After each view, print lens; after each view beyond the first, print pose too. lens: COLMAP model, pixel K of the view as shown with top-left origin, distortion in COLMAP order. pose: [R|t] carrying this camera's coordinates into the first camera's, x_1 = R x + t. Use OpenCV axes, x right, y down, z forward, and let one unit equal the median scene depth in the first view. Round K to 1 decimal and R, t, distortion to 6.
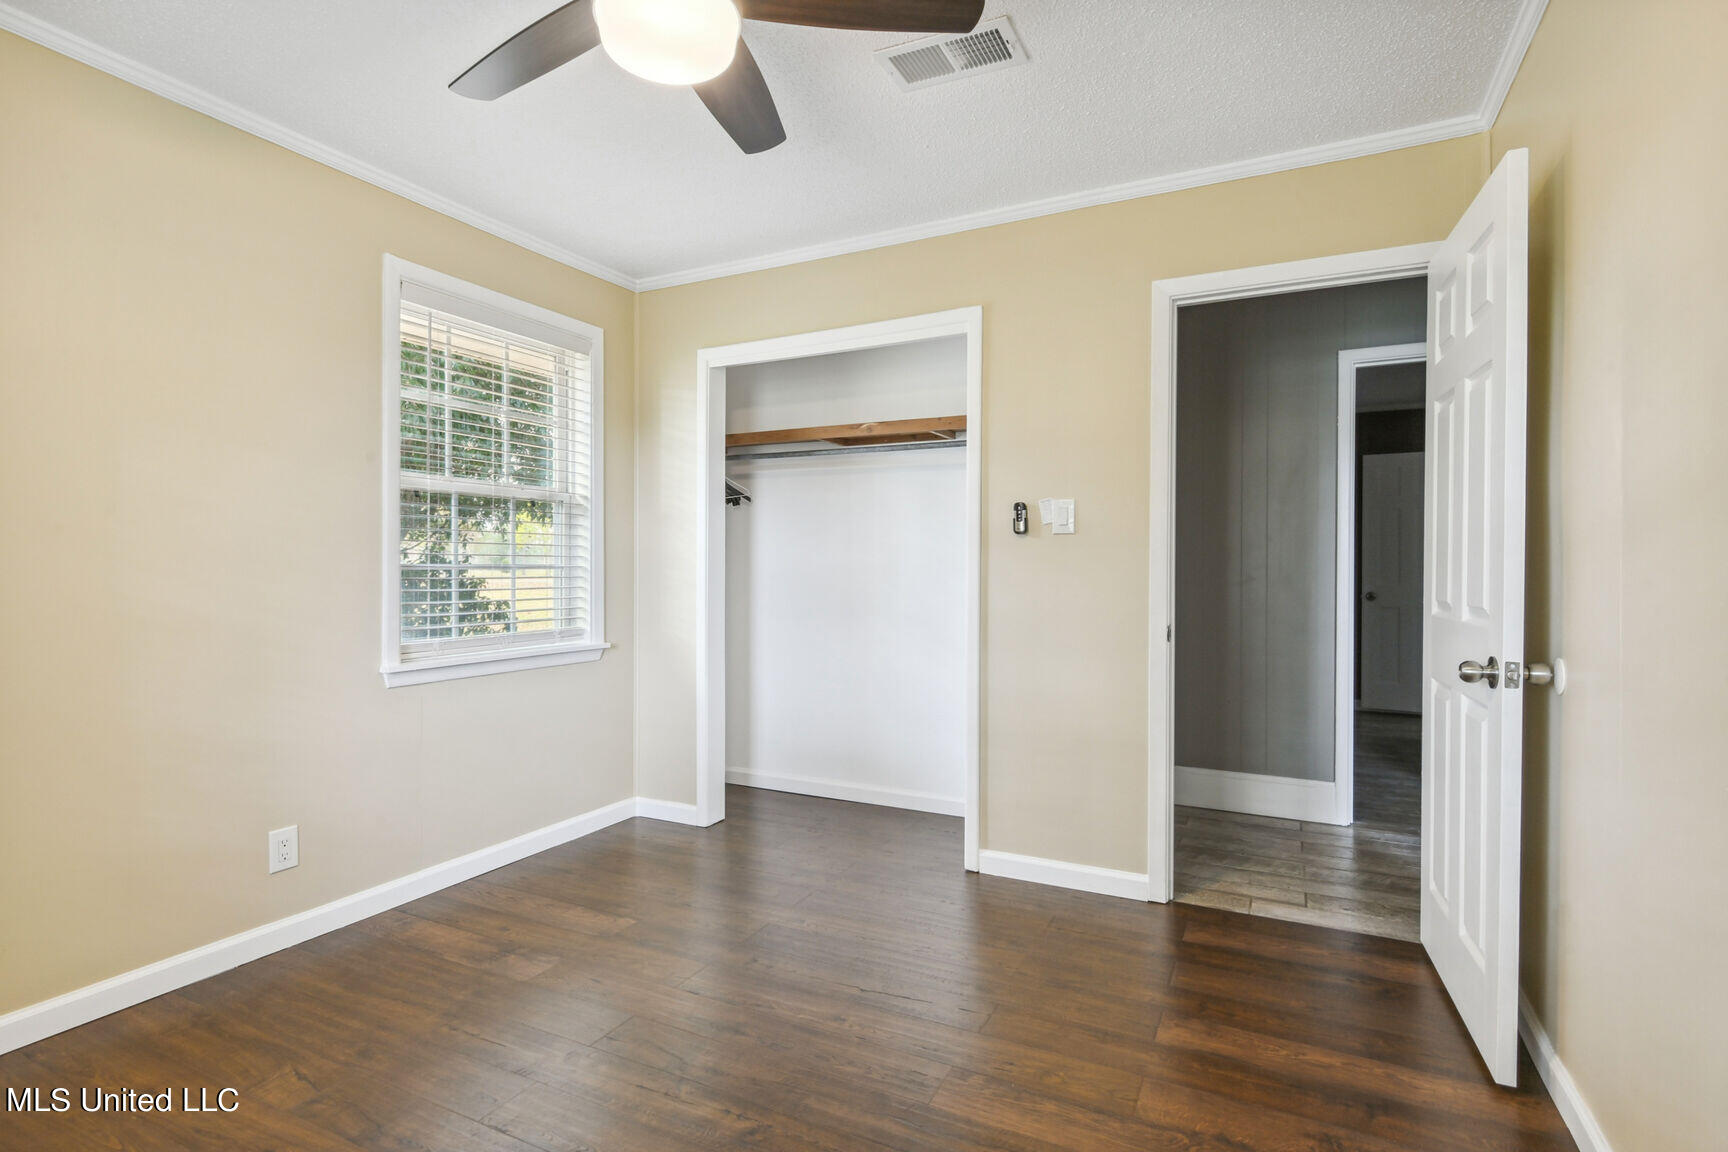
lens RADIAL K [[849.0, 0, 868.3], [0, 849.0, 579.3], [0, 0, 1]] dist [-0.004080, -0.001437]
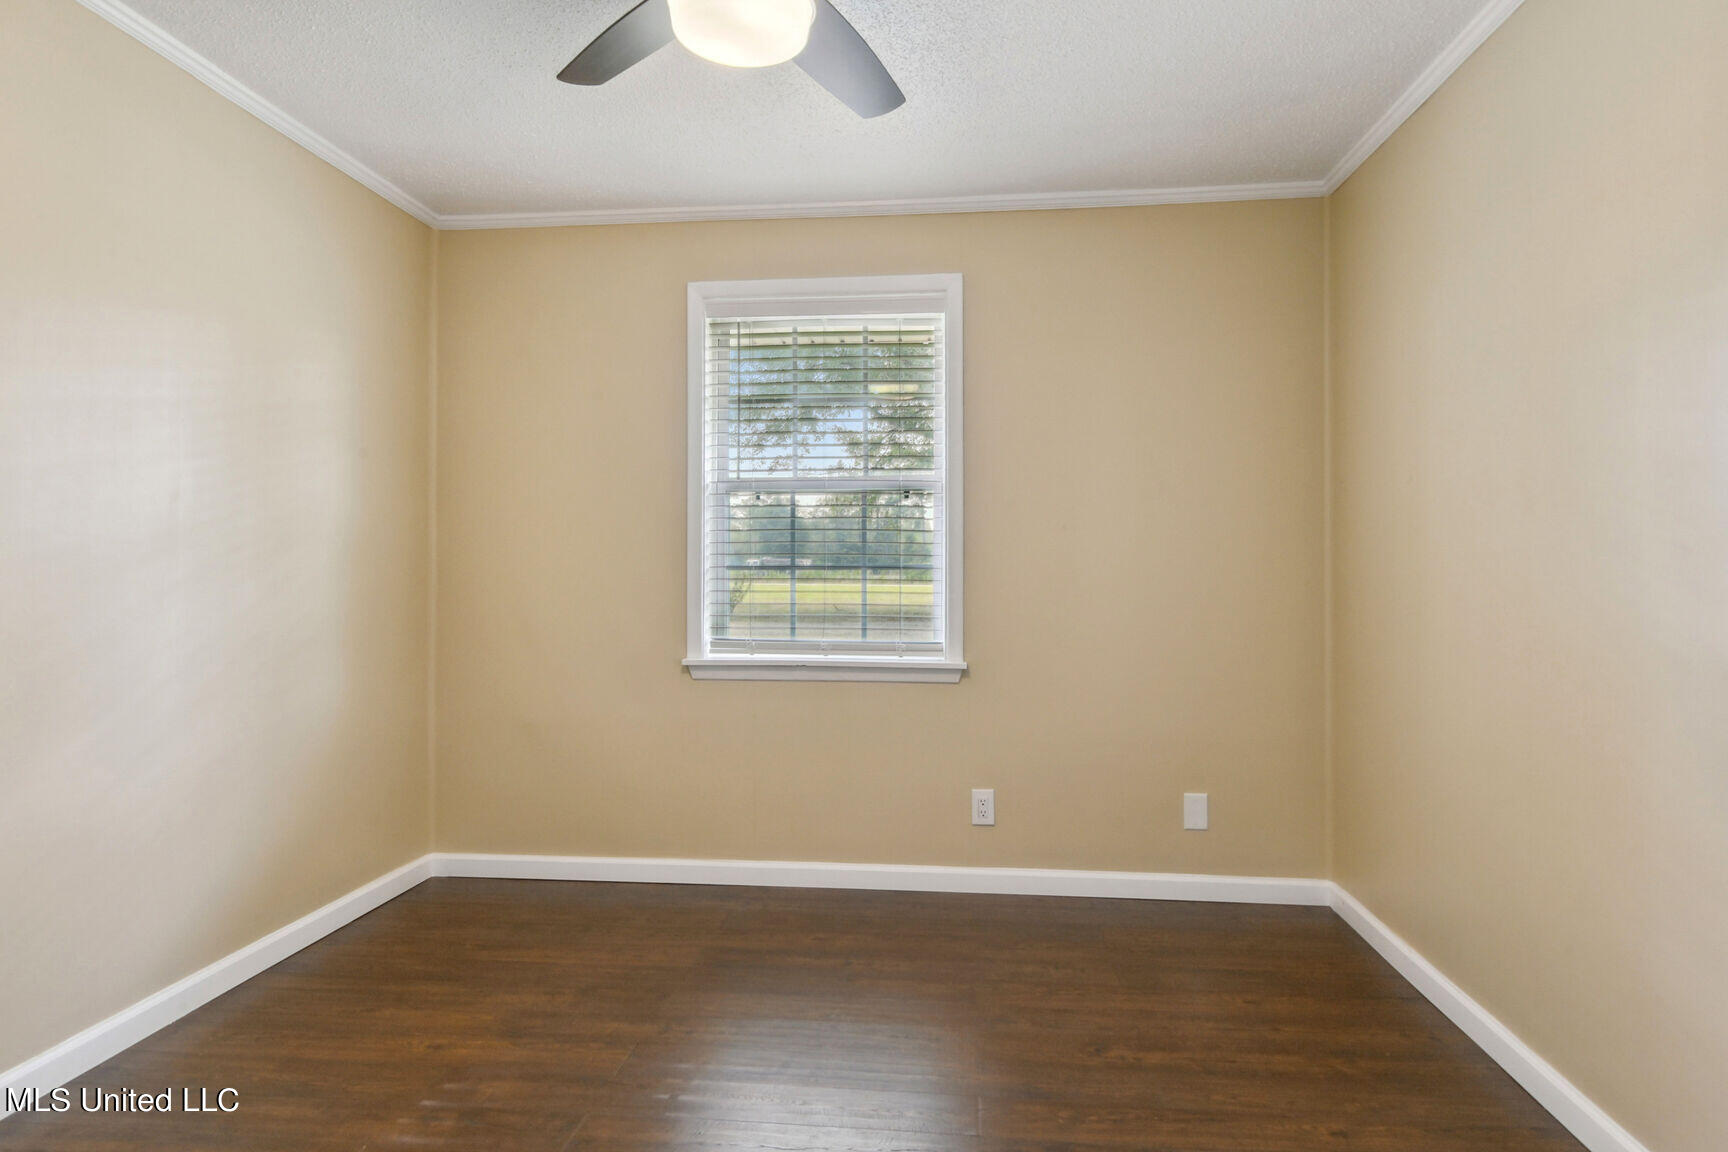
lens RADIAL K [[787.7, 0, 863.8], [0, 787.7, 575.0], [0, 0, 1]] dist [-0.004198, -0.000204]
pose [[0.355497, 0.014684, -0.934562, 0.355184], [-0.005480, 0.999892, 0.013625, -0.018143], [0.934661, 0.000278, 0.355539, 0.647163]]
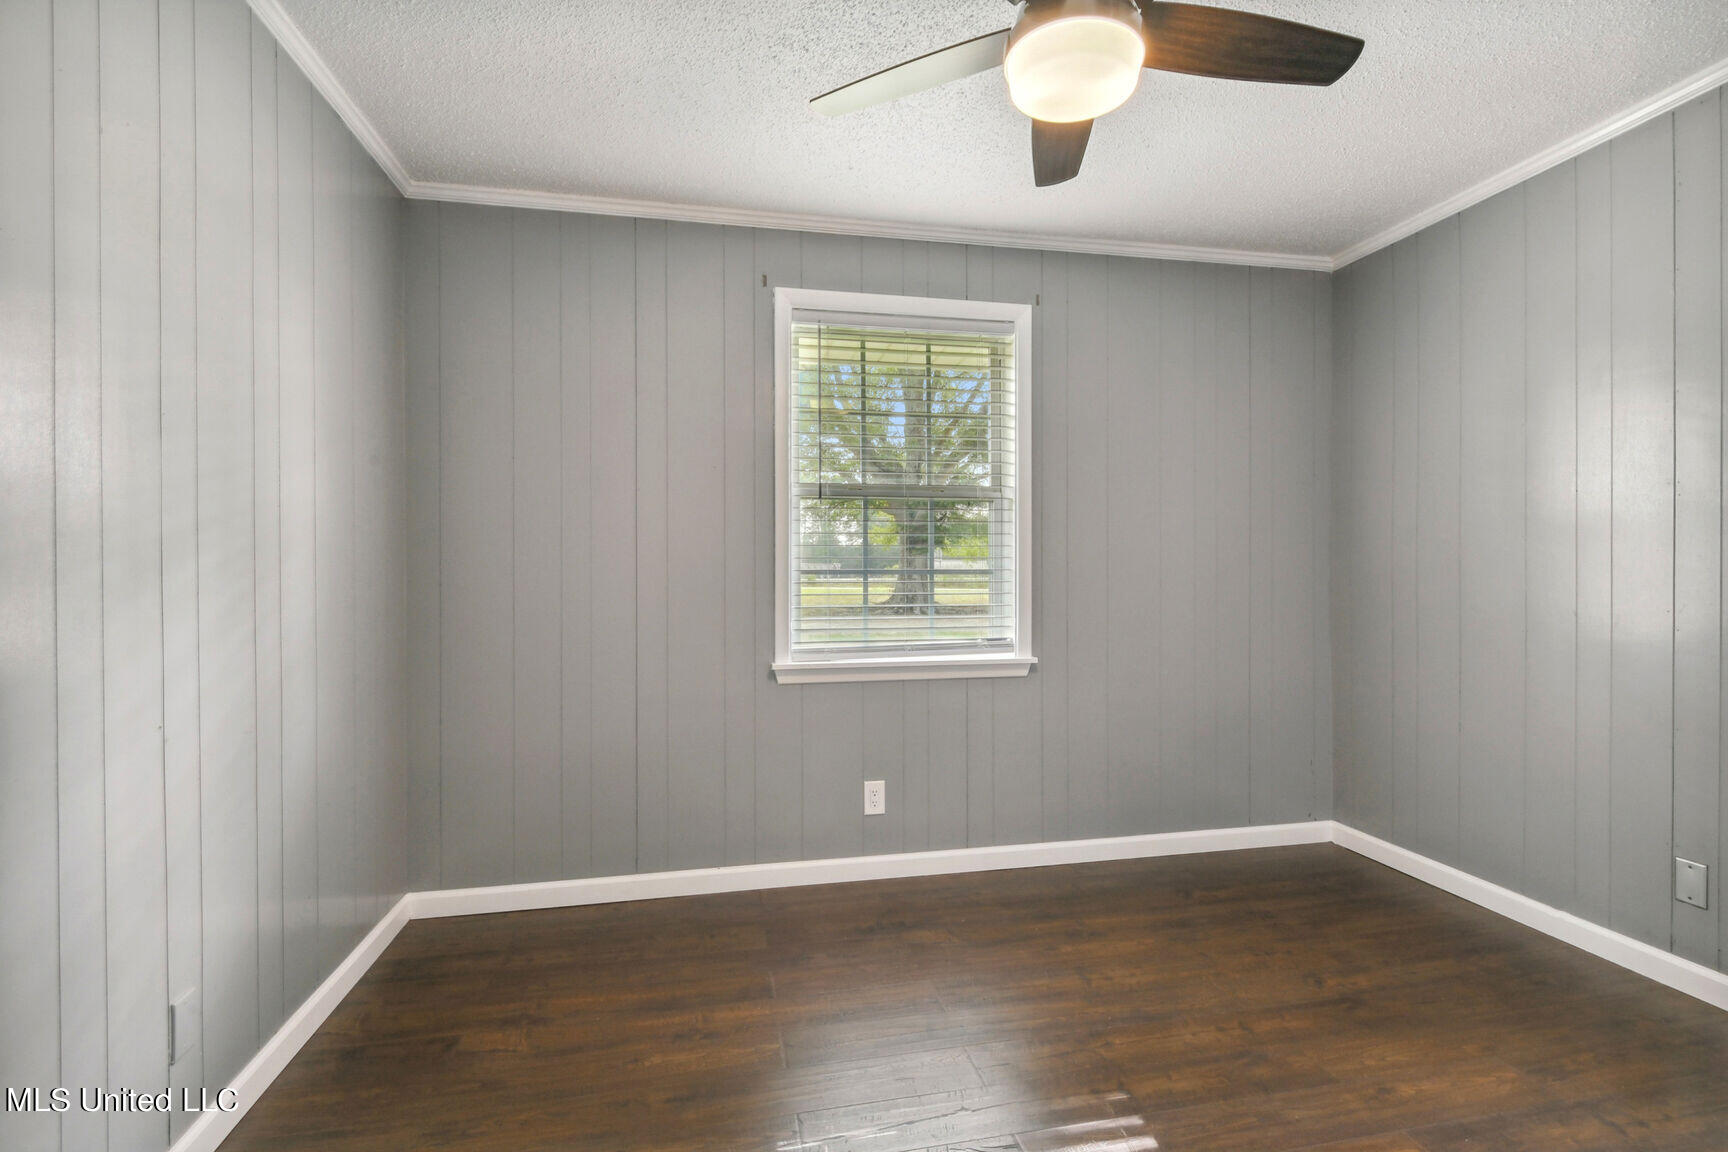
lens RADIAL K [[734.7, 0, 856.8], [0, 734.7, 573.2], [0, 0, 1]] dist [0.003704, 0.000149]
pose [[0.601375, -0.002789, -0.798962, 0.193017], [-0.005852, 0.999952, -0.007896, -0.006073], [0.798946, 0.009424, 0.601329, 0.391592]]
